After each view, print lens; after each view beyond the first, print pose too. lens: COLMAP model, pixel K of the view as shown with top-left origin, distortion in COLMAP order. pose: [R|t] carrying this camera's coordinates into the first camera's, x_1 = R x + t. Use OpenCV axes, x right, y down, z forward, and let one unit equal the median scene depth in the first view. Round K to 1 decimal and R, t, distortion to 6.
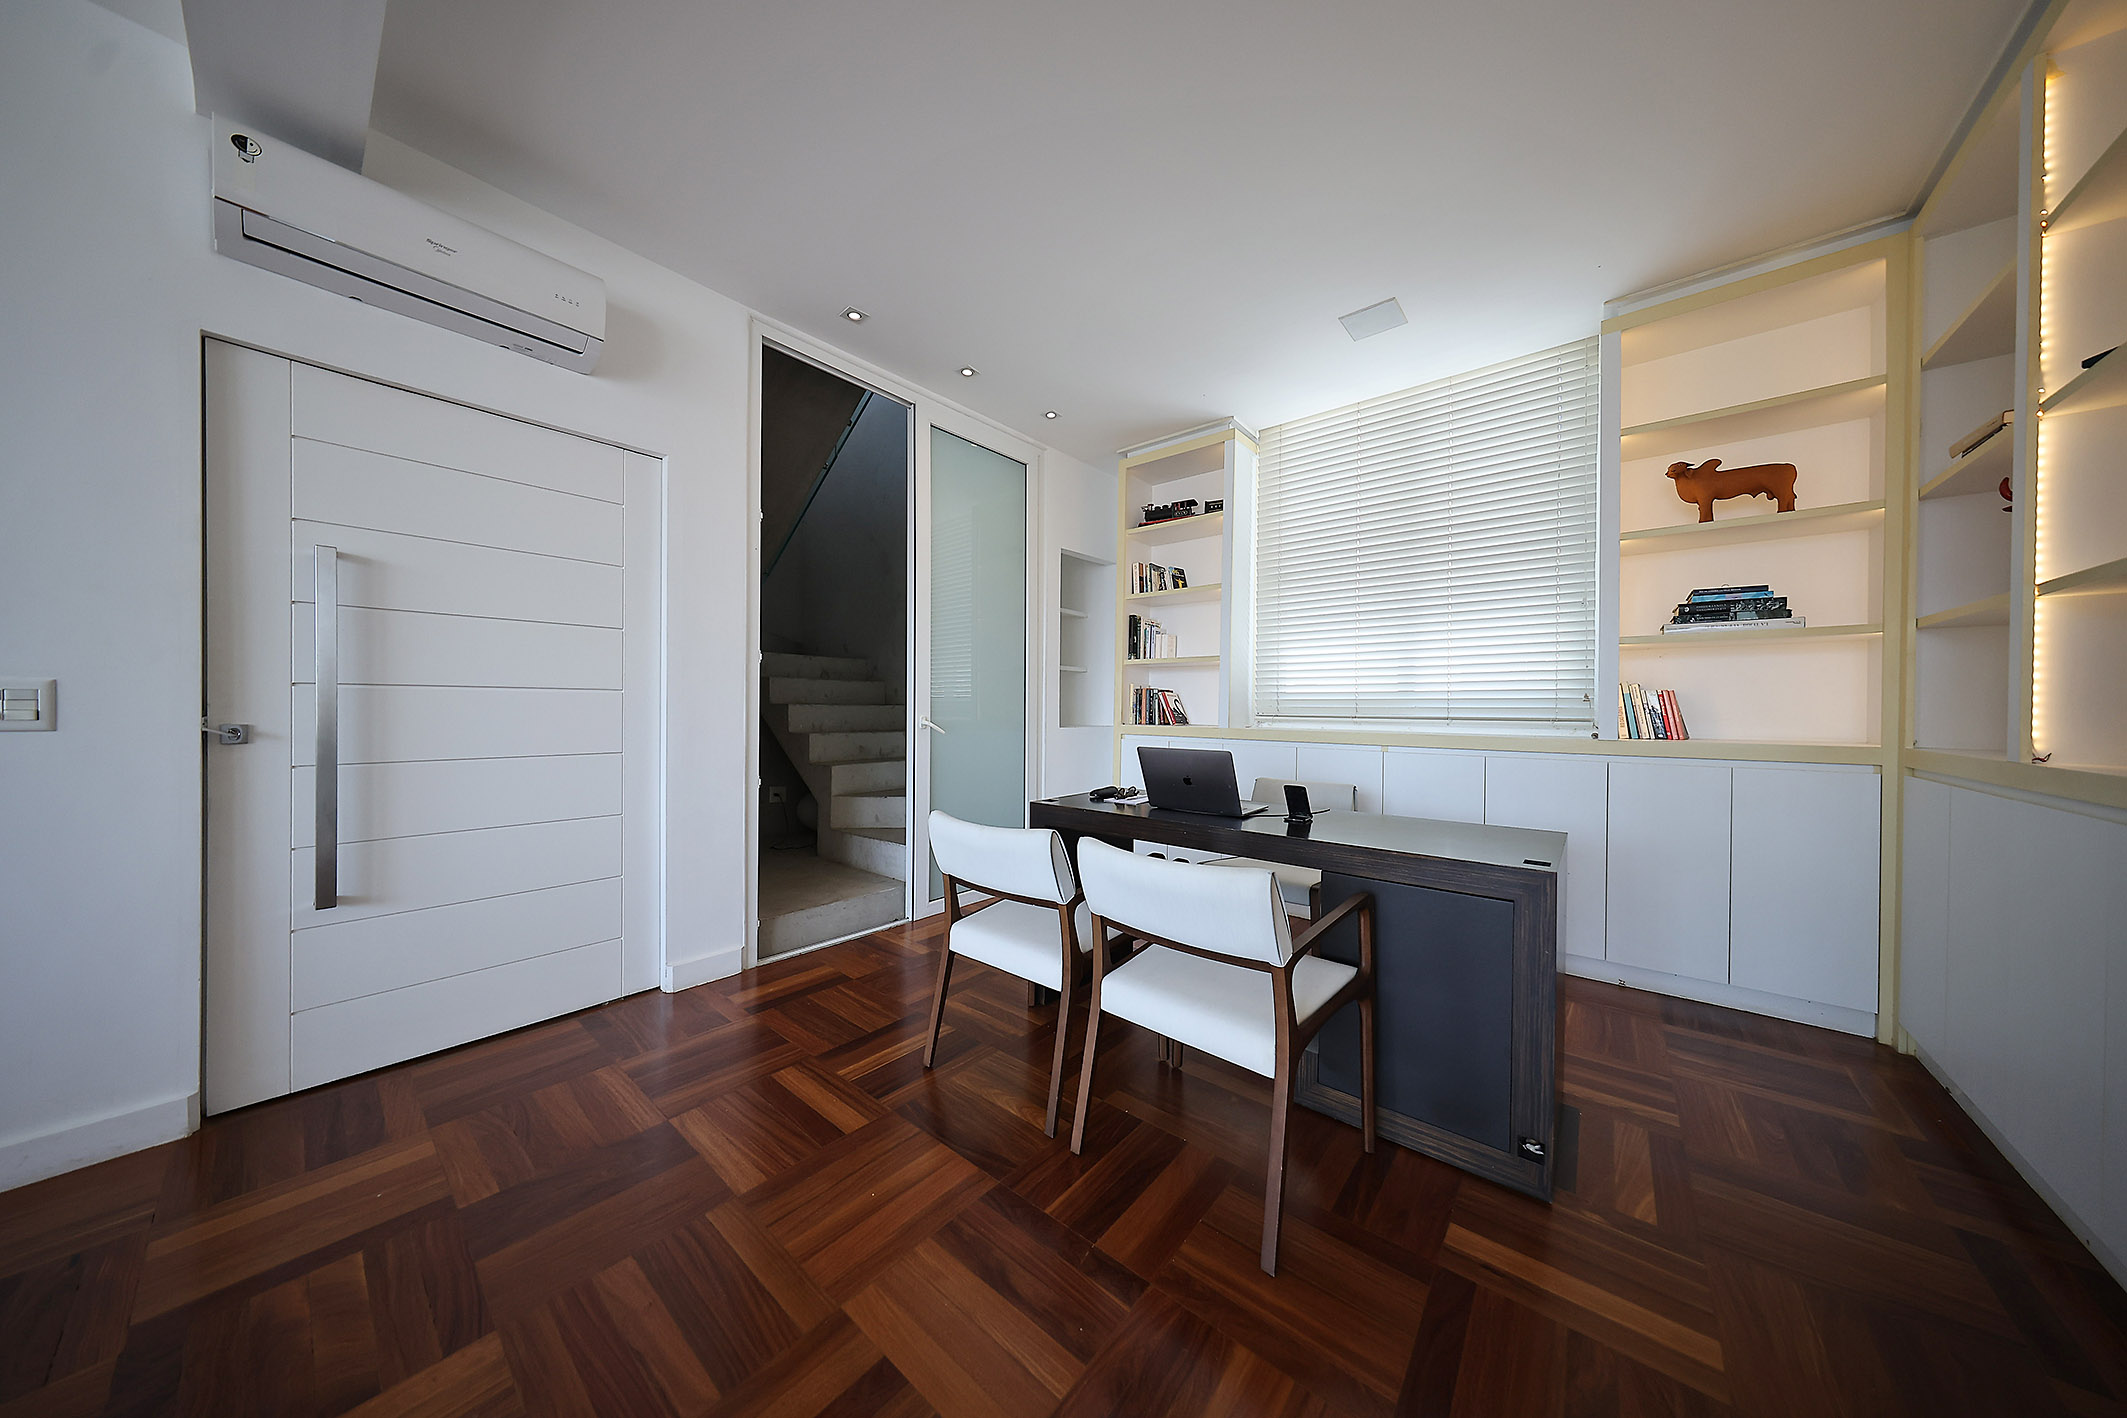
lens RADIAL K [[653.7, 0, 1054.4], [0, 653.7, 708.2], [0, 0, 1]] dist [0.000497, -0.000493]
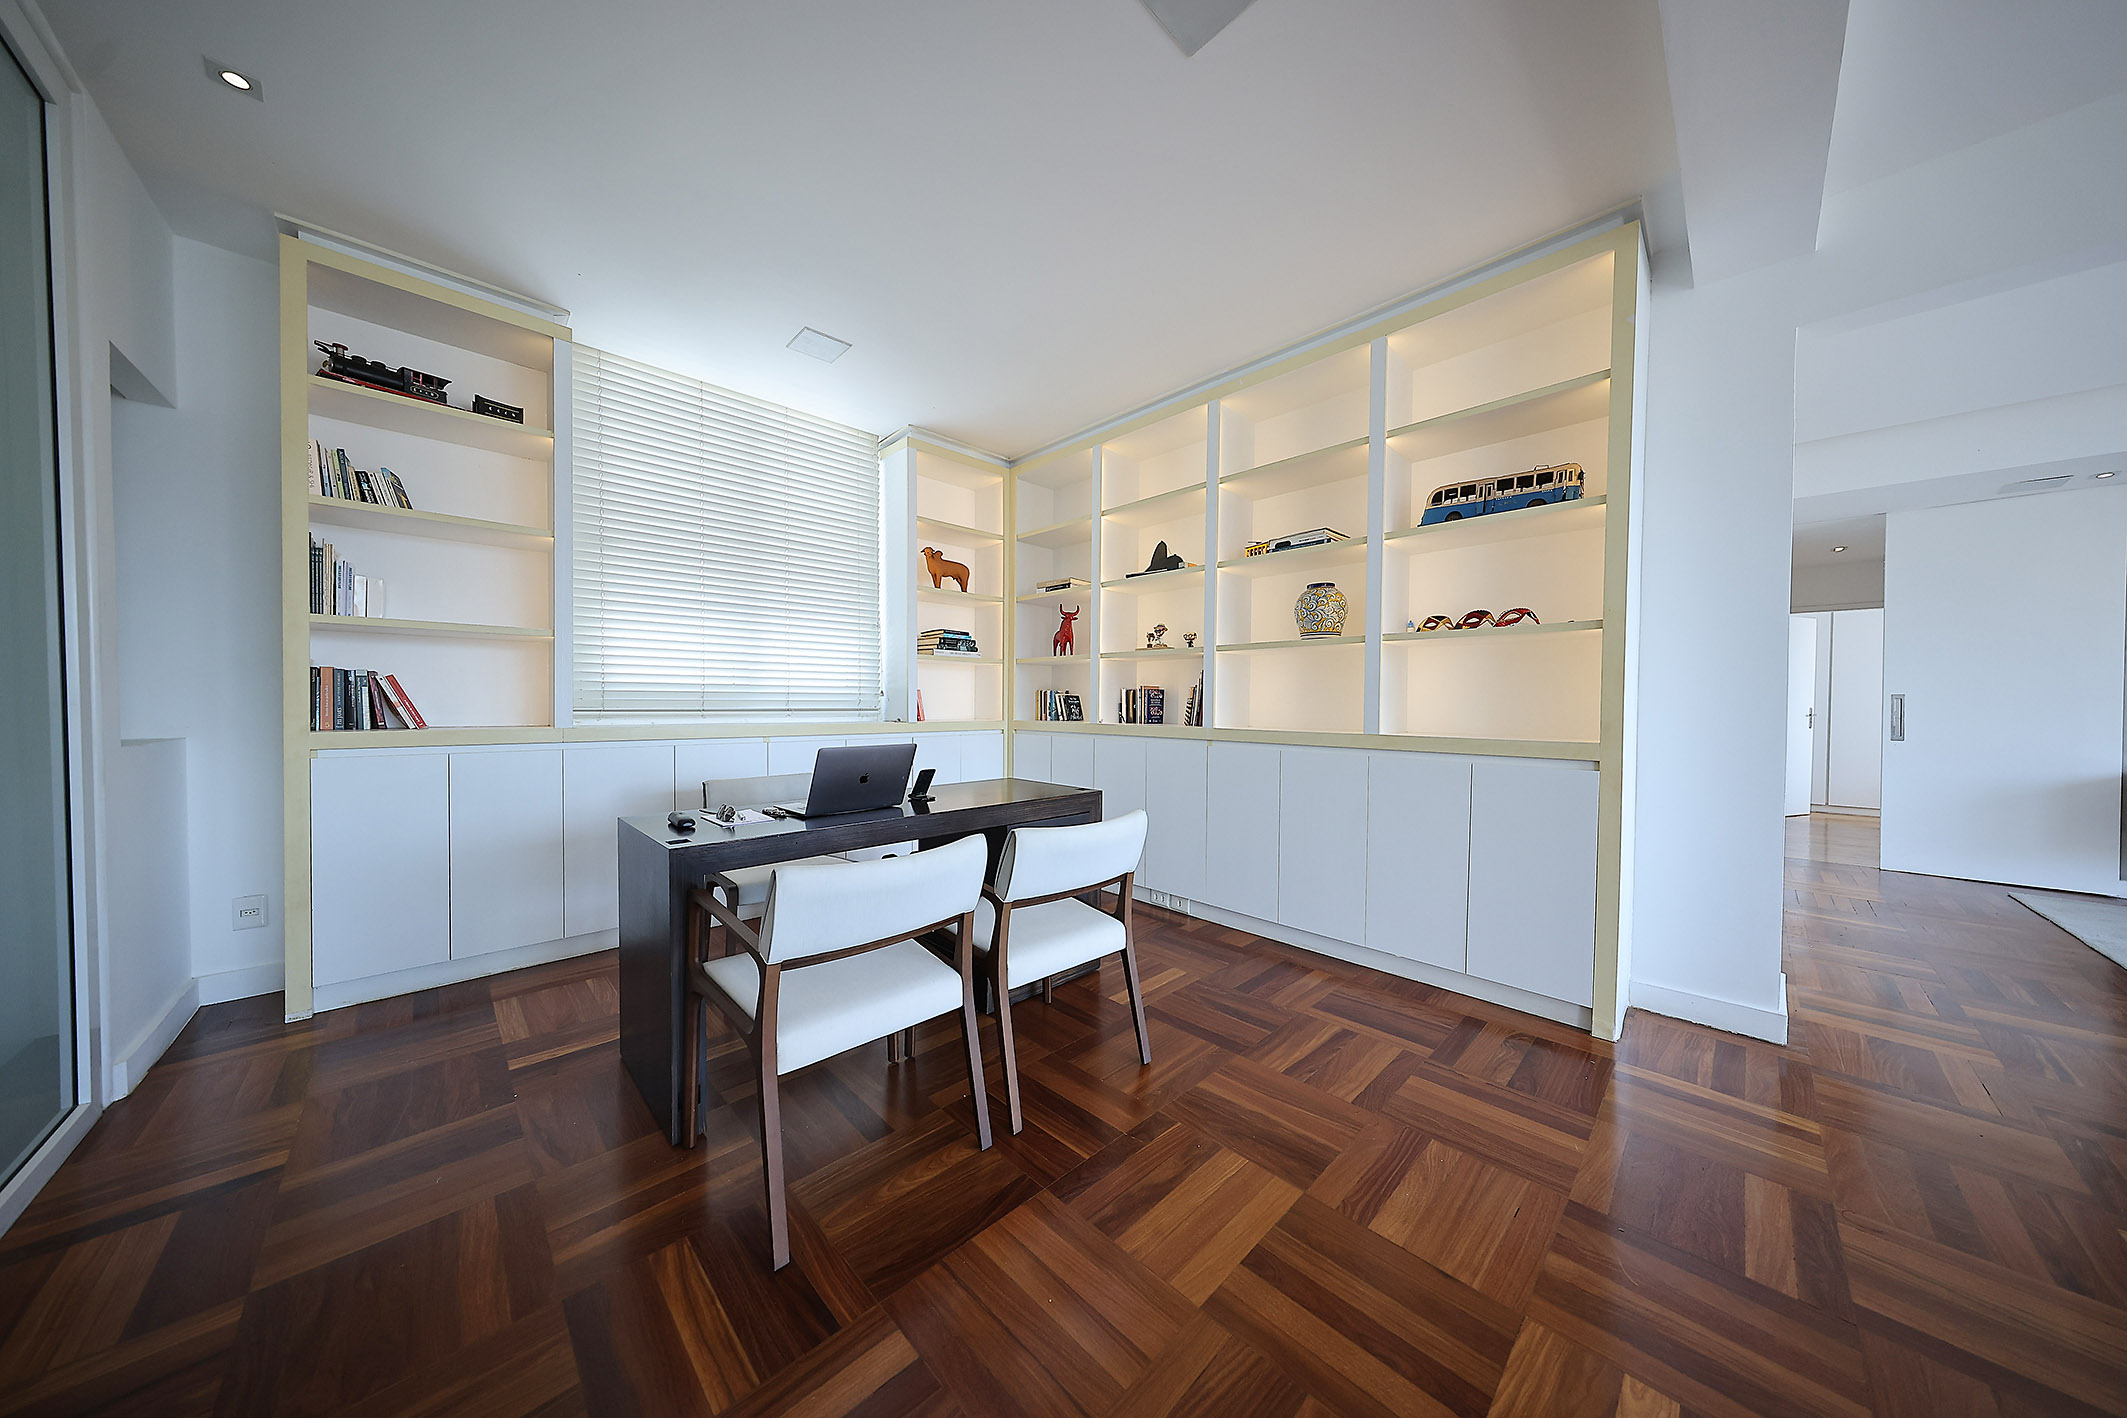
lens RADIAL K [[653.7, 0, 1063.0], [0, 653.7, 717.9], [0, 0, 1]] dist [0.000497, -0.000493]
pose [[0.100073, -0.028621, 0.994568, -0.598151], [-0.002305, 0.999577, 0.028997, -0.006330], [-0.994977, -0.005194, 0.099965, 0.505525]]
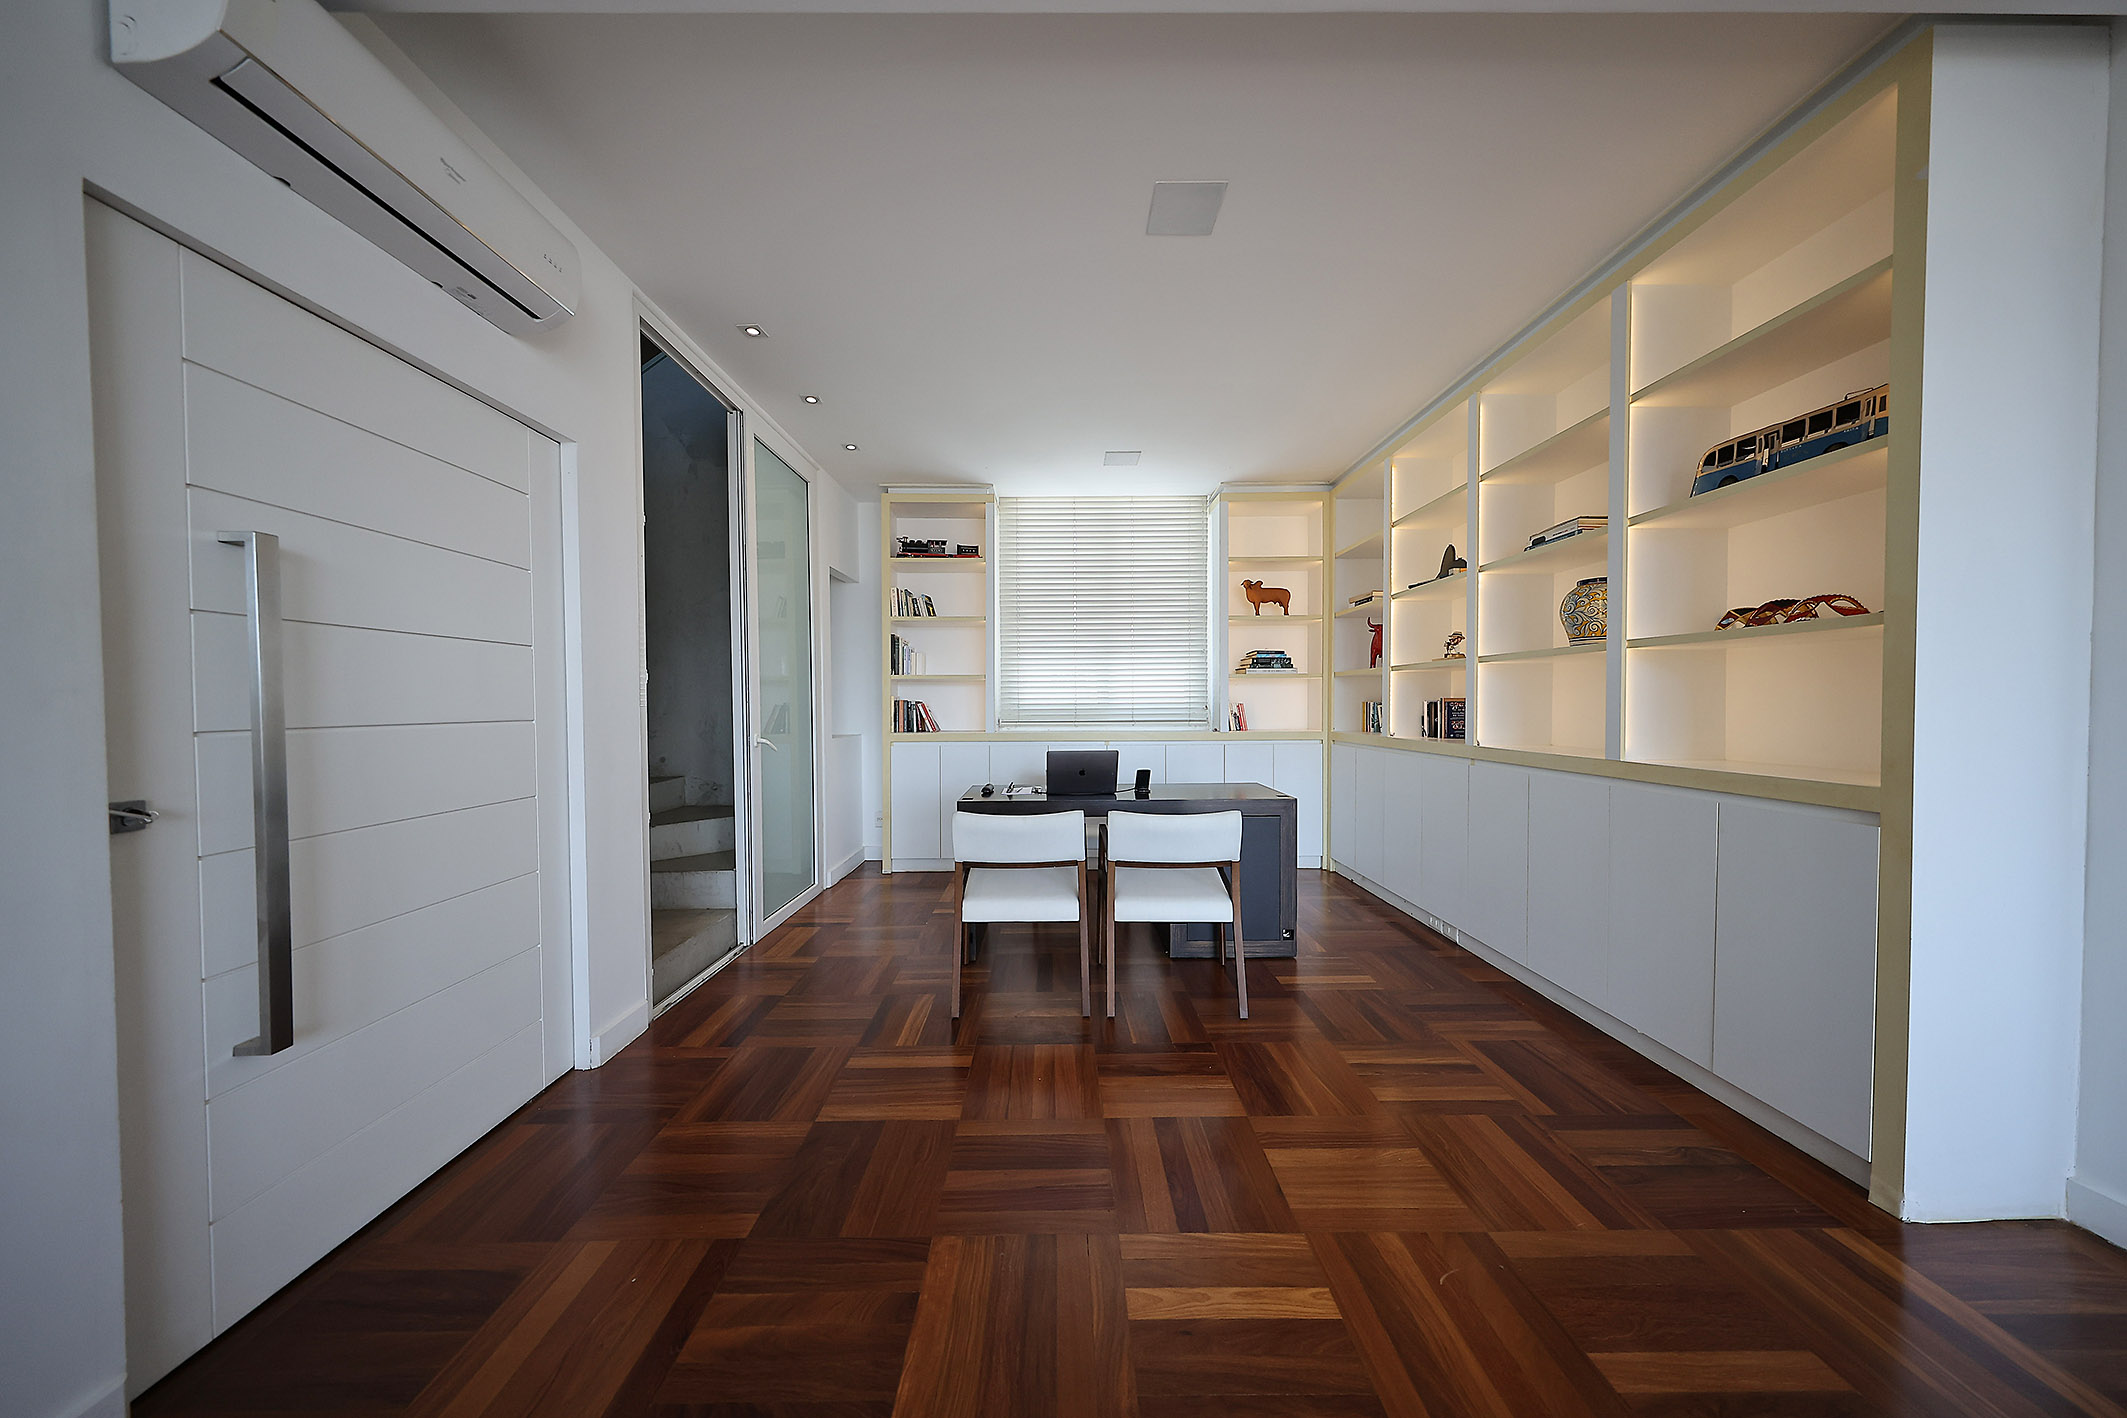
lens RADIAL K [[653.7, 0, 1056.0], [0, 653.7, 715.1], [0, 0, 1]] dist [0.000497, -0.000493]
pose [[0.761874, -0.023307, 0.647305, -0.641350], [0.014237, 0.999714, 0.019240, -0.037690], [-0.647568, -0.005443, 0.761988, -0.053132]]
